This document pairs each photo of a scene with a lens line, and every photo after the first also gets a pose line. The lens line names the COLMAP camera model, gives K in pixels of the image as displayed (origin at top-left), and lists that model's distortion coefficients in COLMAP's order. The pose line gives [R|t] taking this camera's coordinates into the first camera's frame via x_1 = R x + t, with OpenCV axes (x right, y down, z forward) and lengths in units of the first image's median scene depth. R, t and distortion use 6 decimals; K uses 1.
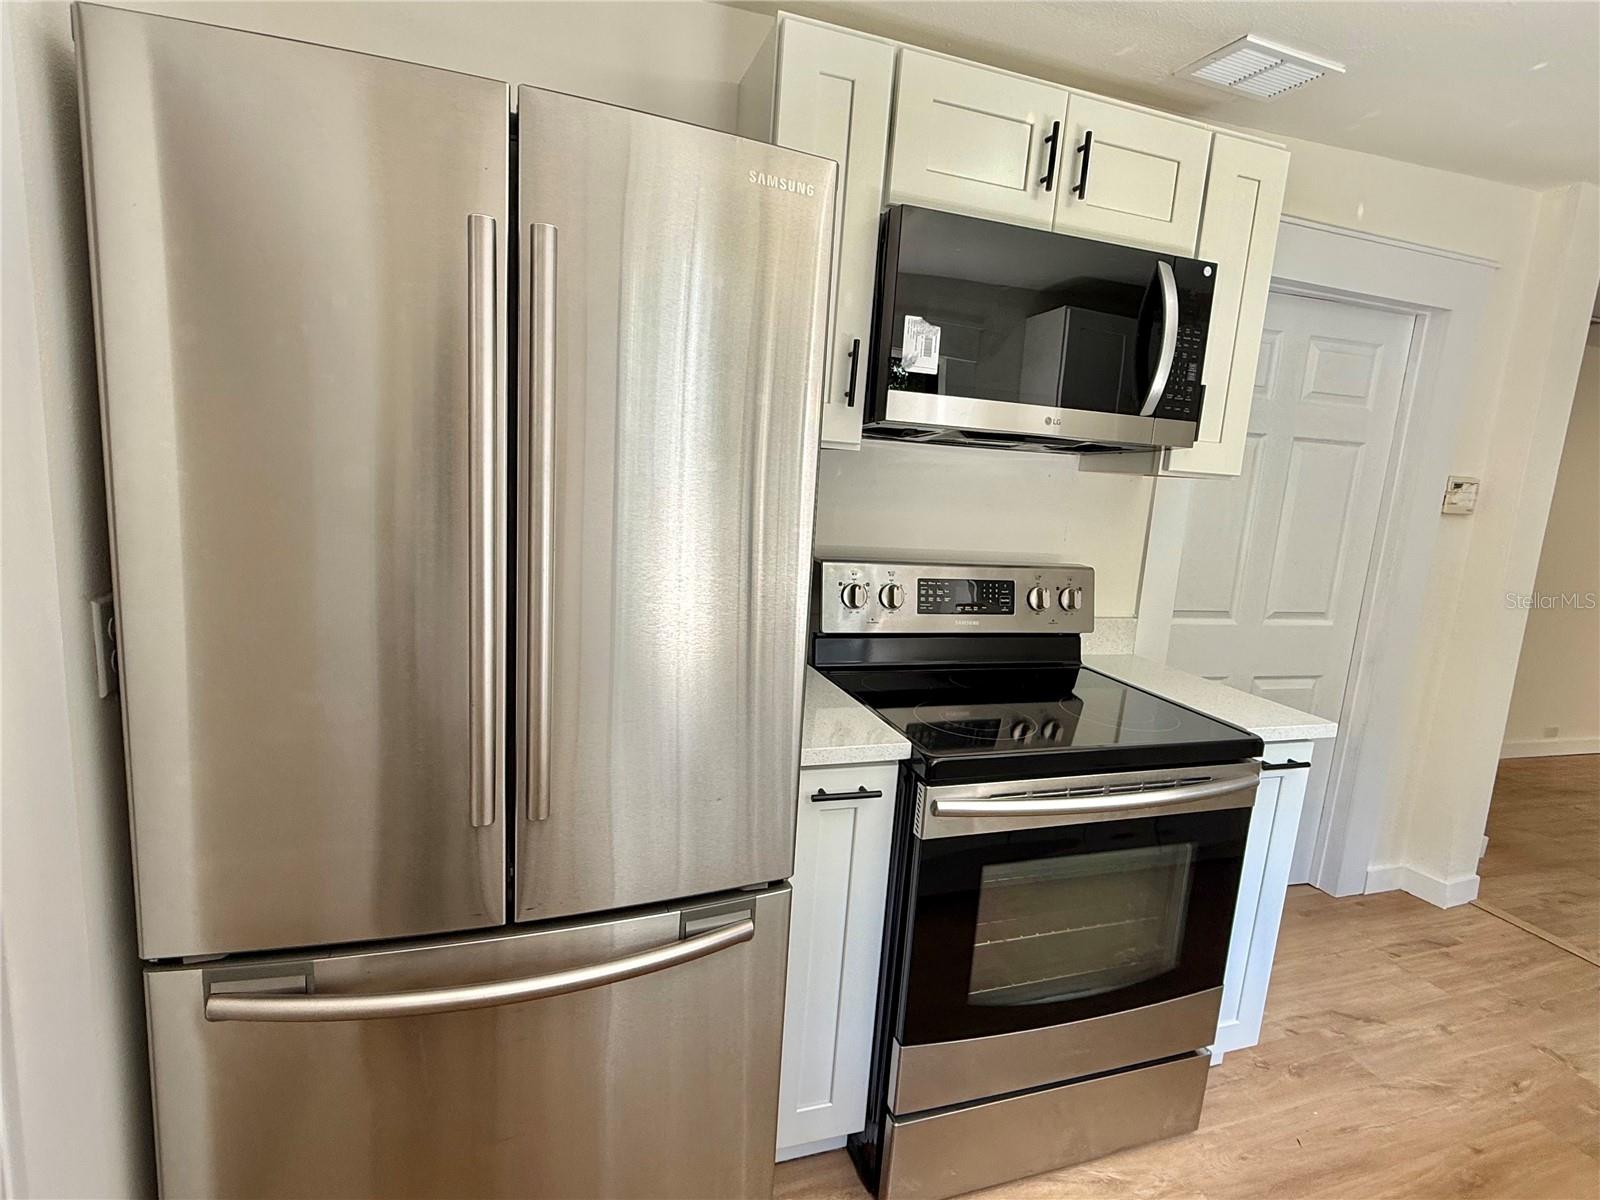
lens RADIAL K [[791.5, 0, 800.0], [0, 791.5, 600.0], [0, 0, 1]] dist [0.001685, -0.001000]
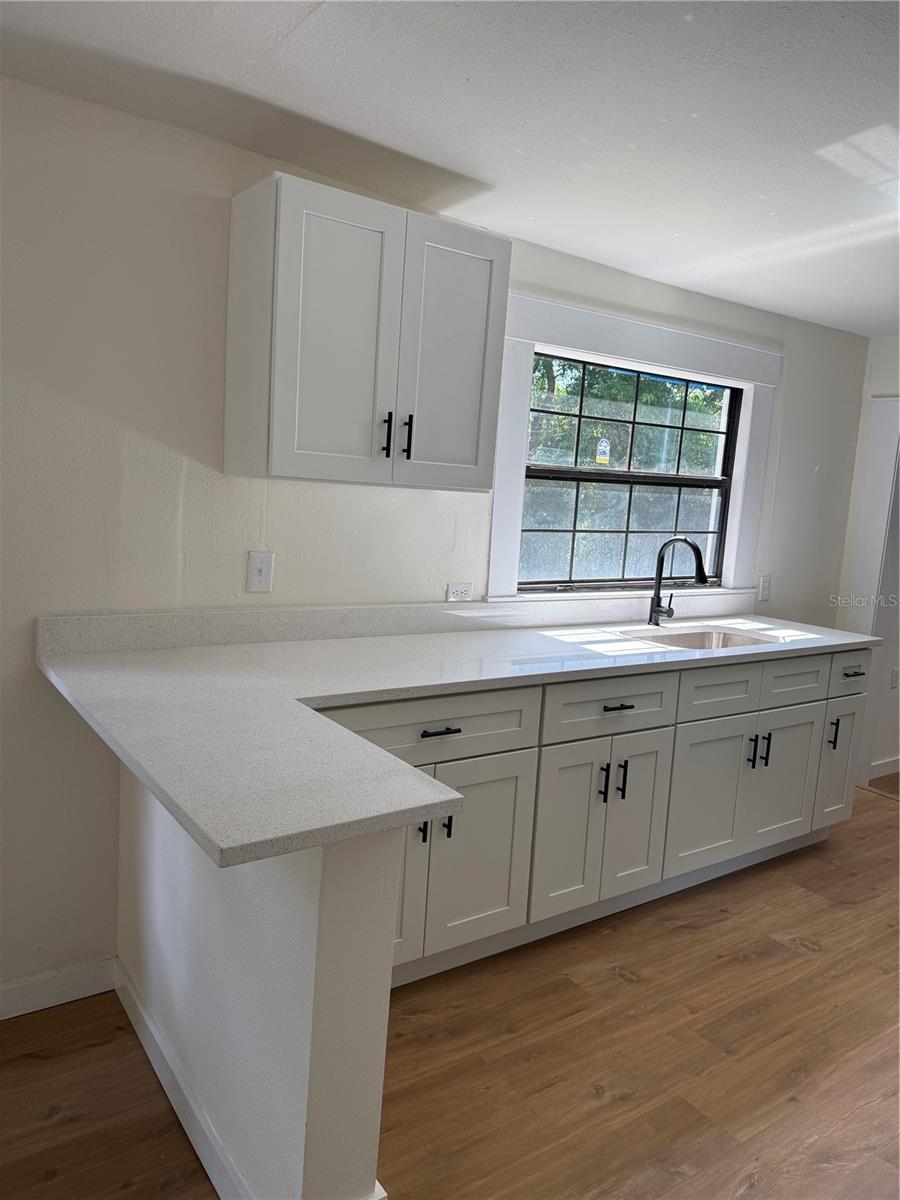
lens RADIAL K [[850.9, 0, 445.7], [0, 850.9, 595.6], [0, 0, 1]] dist [0.048786, -0.046608]
pose [[-0.950182, -0.088753, -0.298791, 1.685413], [-0.173040, 0.947516, 0.268833, -0.212241], [0.259250, 0.307143, -0.915671, 1.704825]]
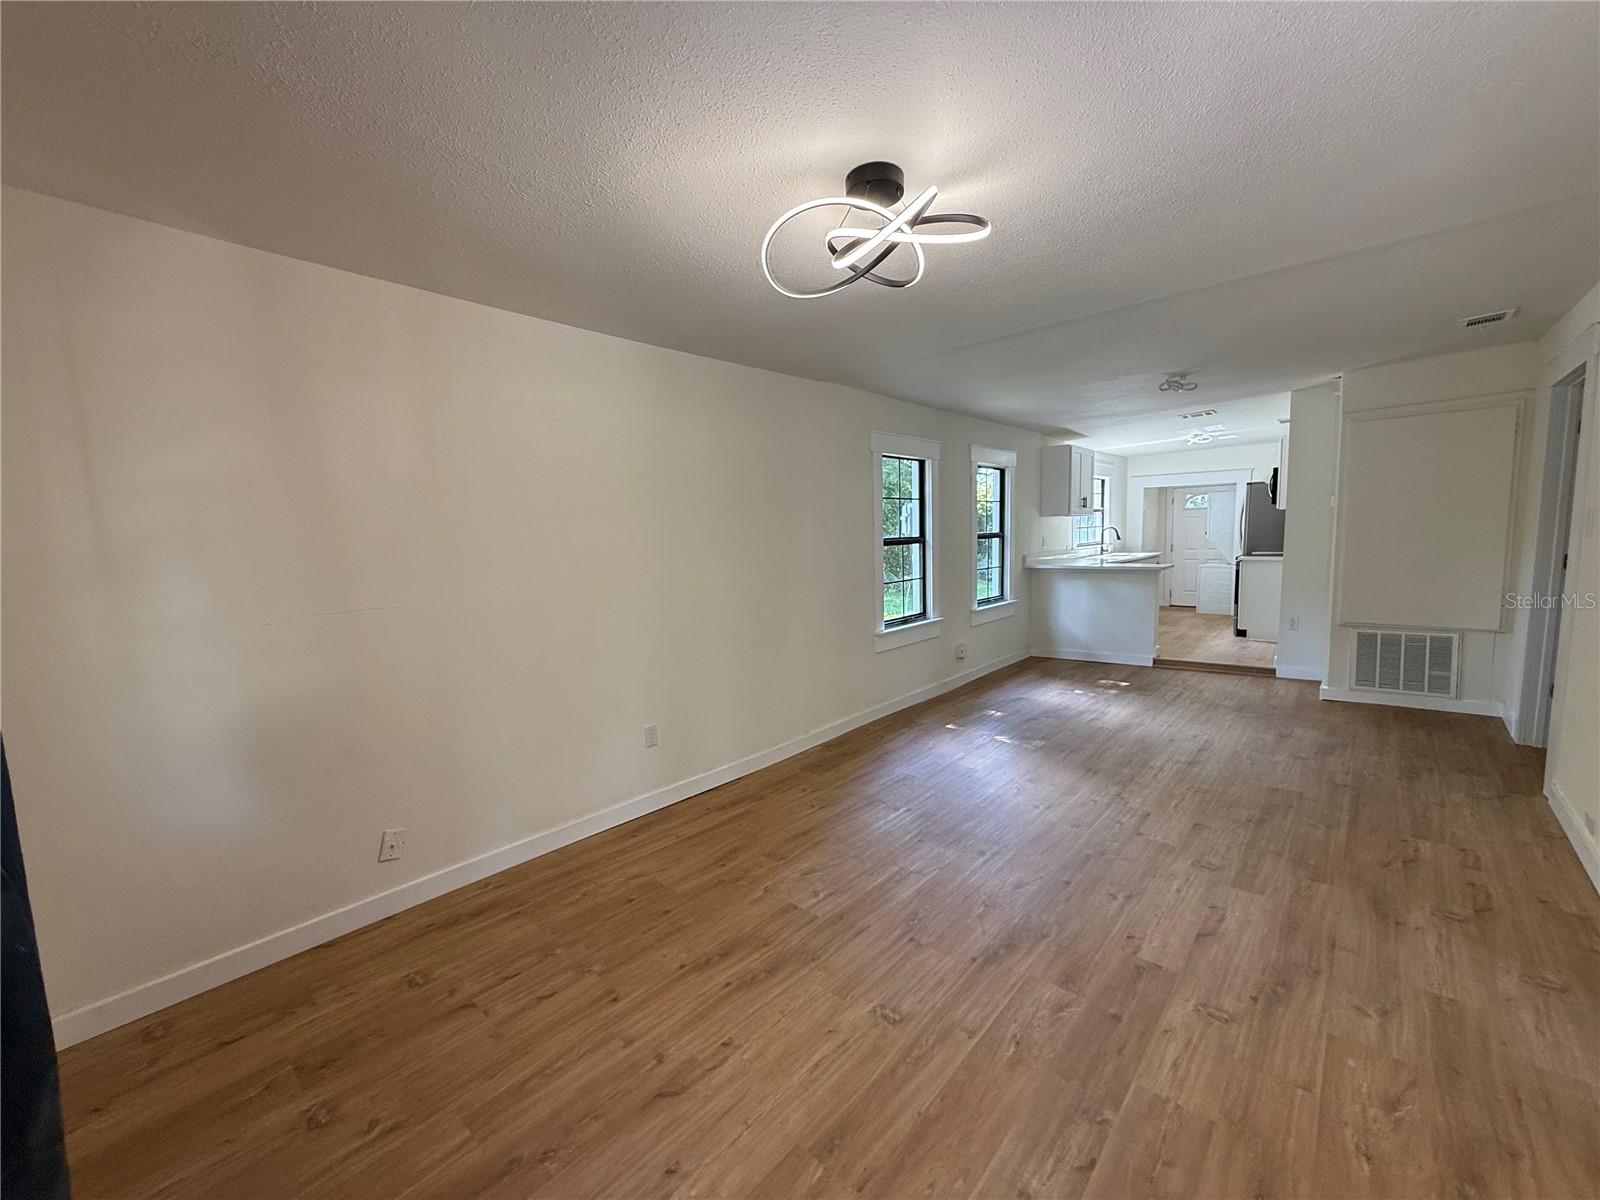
lens RADIAL K [[636.1, 0, 799.0], [0, 636.1, 598.5], [0, 0, 1]] dist [-0.001295, 0.000609]
pose [[-0.873045, 0.011904, -0.487494, 4.871162], [-0.106680, 0.970824, 0.214756, -0.159197], [0.475827, 0.239498, -0.846303, 3.023037]]
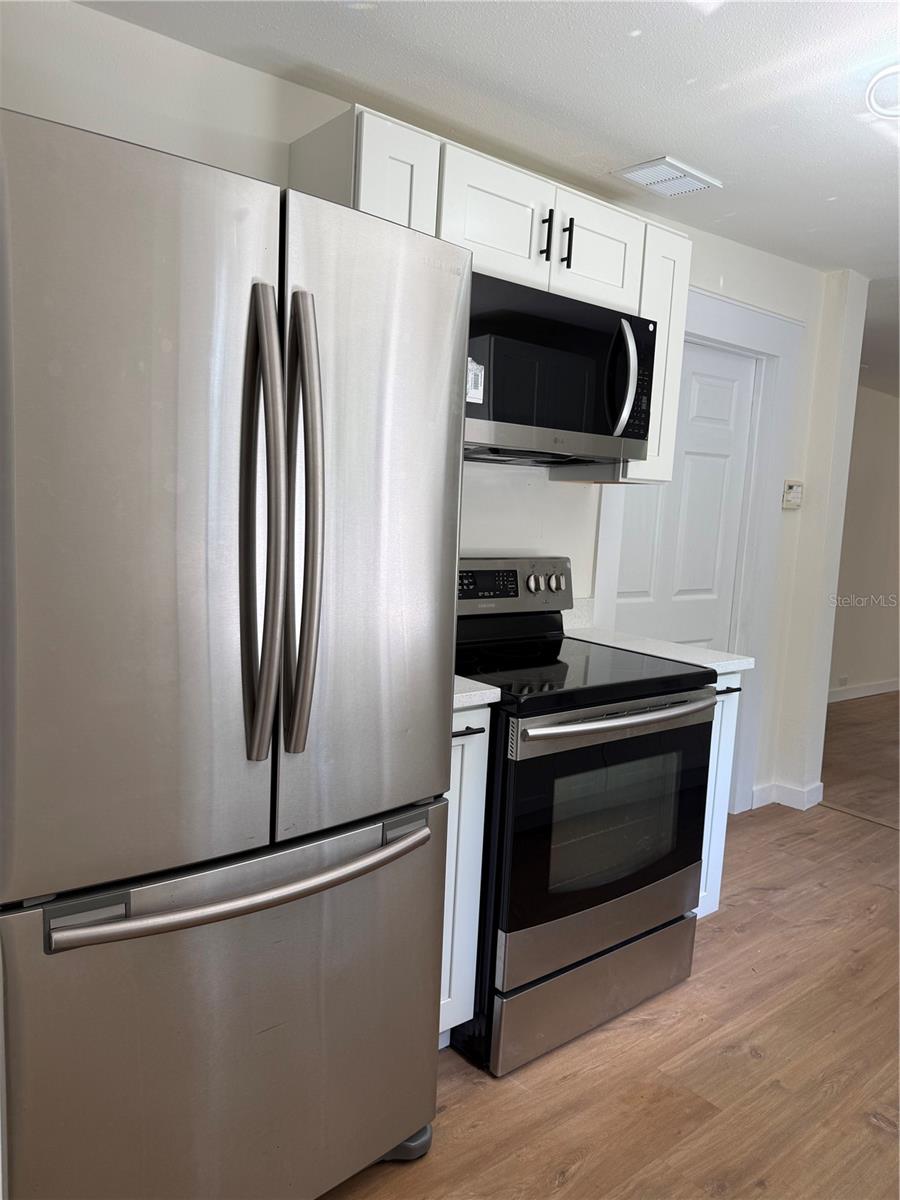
lens RADIAL K [[851.0, 0, 443.5], [0, 851.0, 605.4], [0, 0, 1]] dist [0.025825, -0.038092]
pose [[0.937478, -0.062088, 0.342461, -0.313356], [0.070349, 0.997453, -0.011739, 0.041978], [-0.340860, 0.035097, 0.939459, -0.202215]]
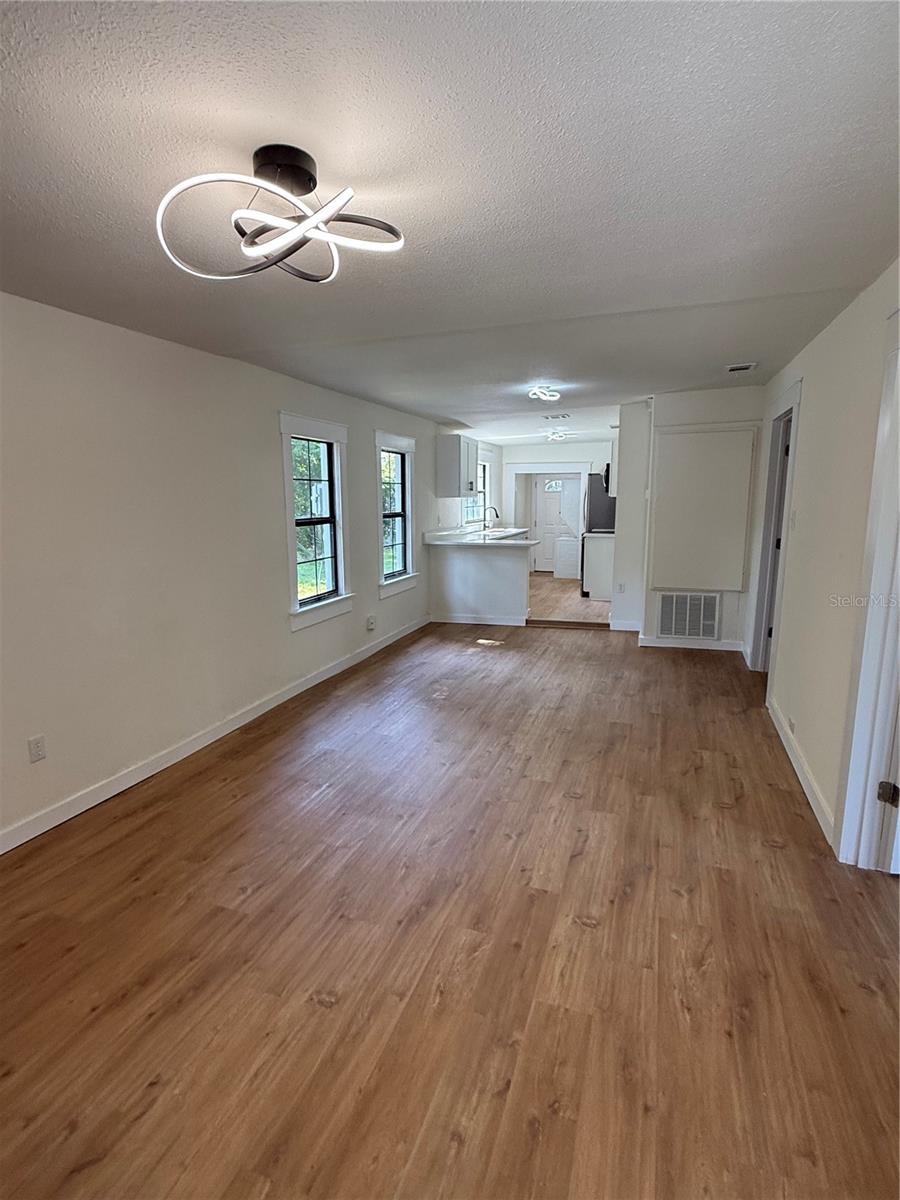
lens RADIAL K [[593.6, 0, 450.0], [0, 593.6, 598.2], [0, 0, 1]] dist [0.001685, -0.001000]
pose [[-0.619264, 0.071435, -0.781926, 4.856323], [-0.163439, 0.962313, 0.217353, -0.205305], [0.767984, 0.262396, -0.584250, 2.952255]]
